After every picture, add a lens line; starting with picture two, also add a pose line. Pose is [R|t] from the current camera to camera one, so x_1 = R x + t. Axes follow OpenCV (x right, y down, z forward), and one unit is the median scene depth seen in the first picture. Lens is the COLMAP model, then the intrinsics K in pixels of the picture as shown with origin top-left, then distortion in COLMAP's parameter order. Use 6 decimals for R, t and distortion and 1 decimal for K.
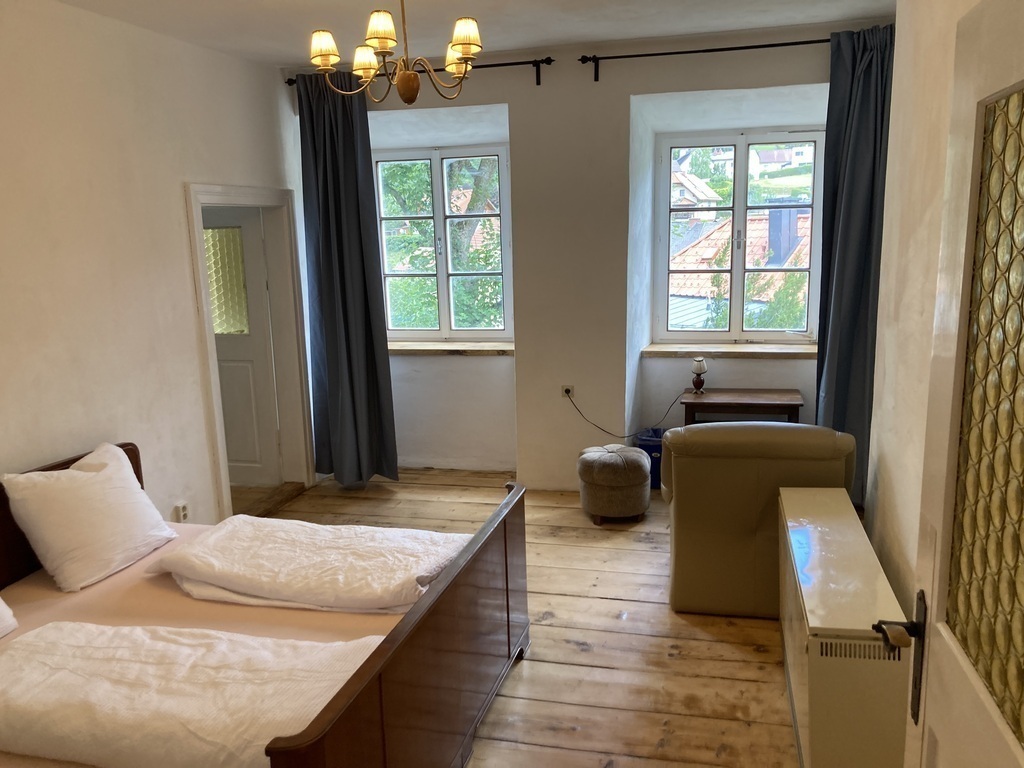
lens RADIAL K [[847.8, 0, 507.4], [0, 847.8, 384.5], [0, 0, 1]] dist [0.019431, -0.007217]
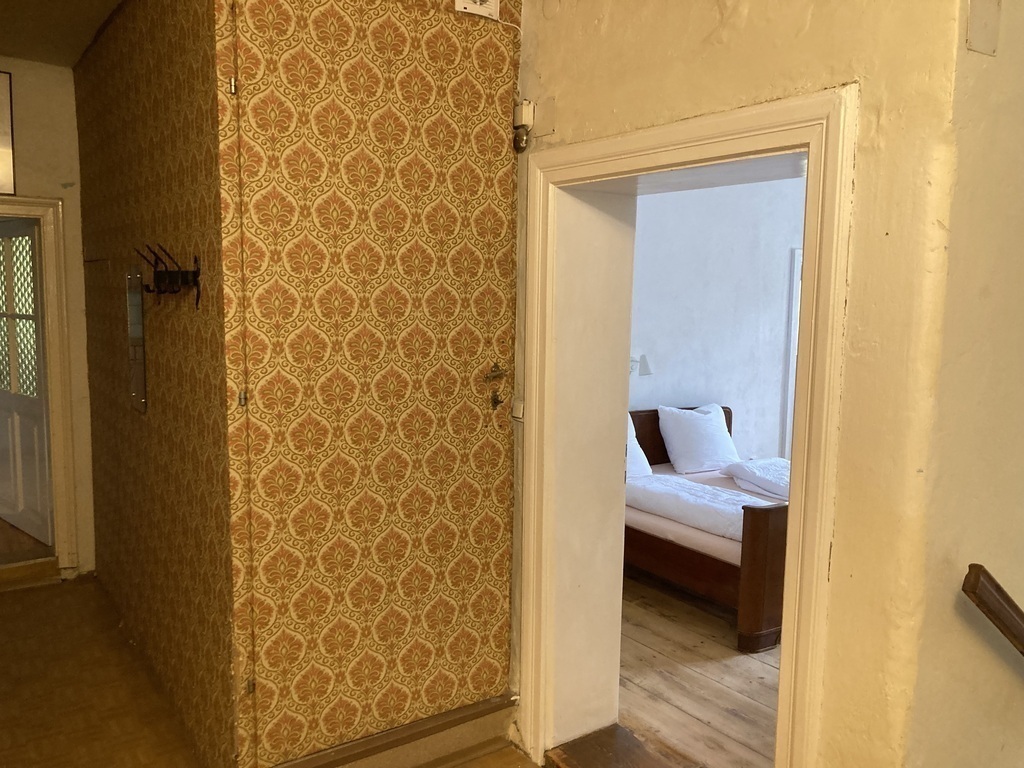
lens RADIAL K [[847.8, 0, 509.4], [0, 847.8, 386.4], [0, 0, 1]] dist [0.019431, -0.007217]
pose [[0.743995, 0.124498, -0.656485, 0.297256], [-0.167485, 0.985870, -0.002847, 0.102108], [0.646854, 0.112070, 0.754334, -0.482300]]
